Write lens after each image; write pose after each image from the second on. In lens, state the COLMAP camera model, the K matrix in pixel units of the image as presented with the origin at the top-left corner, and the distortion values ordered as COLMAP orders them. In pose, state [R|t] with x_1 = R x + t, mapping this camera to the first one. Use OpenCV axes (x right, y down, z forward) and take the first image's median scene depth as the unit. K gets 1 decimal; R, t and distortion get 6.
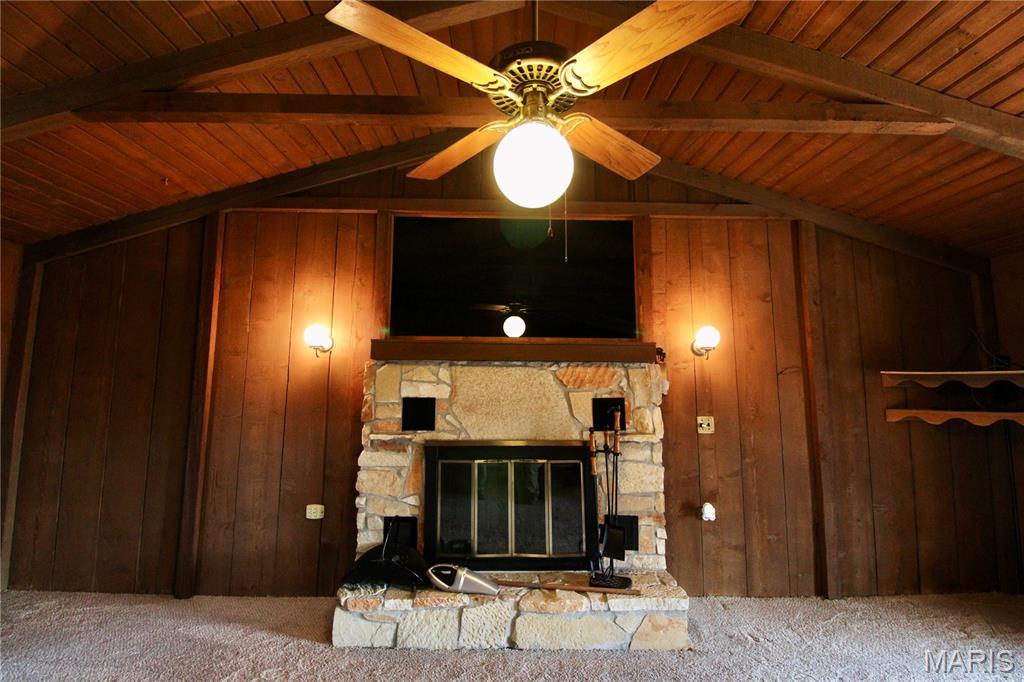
lens RADIAL K [[475.2, 0, 512.5], [0, 475.2, 331.1], [0, 0, 1]] dist [-0.000848, -0.014718]
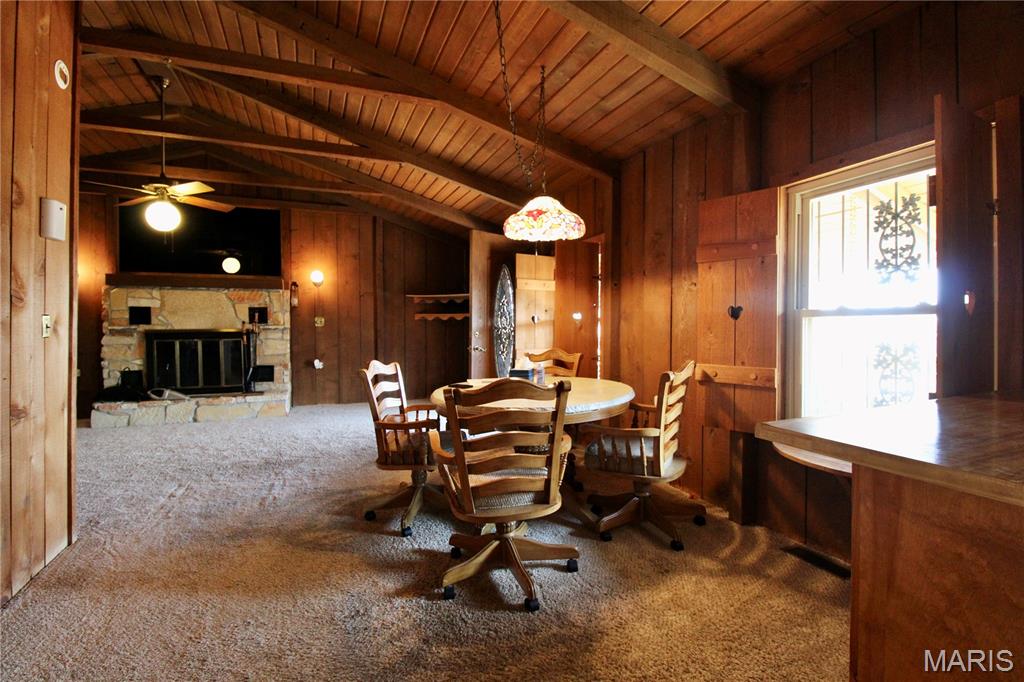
lens RADIAL K [[475.2, 0, 512.5], [0, 475.2, 331.1], [0, 0, 1]] dist [-0.000848, -0.014718]
pose [[0.926037, -0.016814, 0.377059, 0.431417], [-0.036624, 0.990290, 0.134104, -0.060077], [-0.375653, -0.137994, 0.916429, -1.175612]]
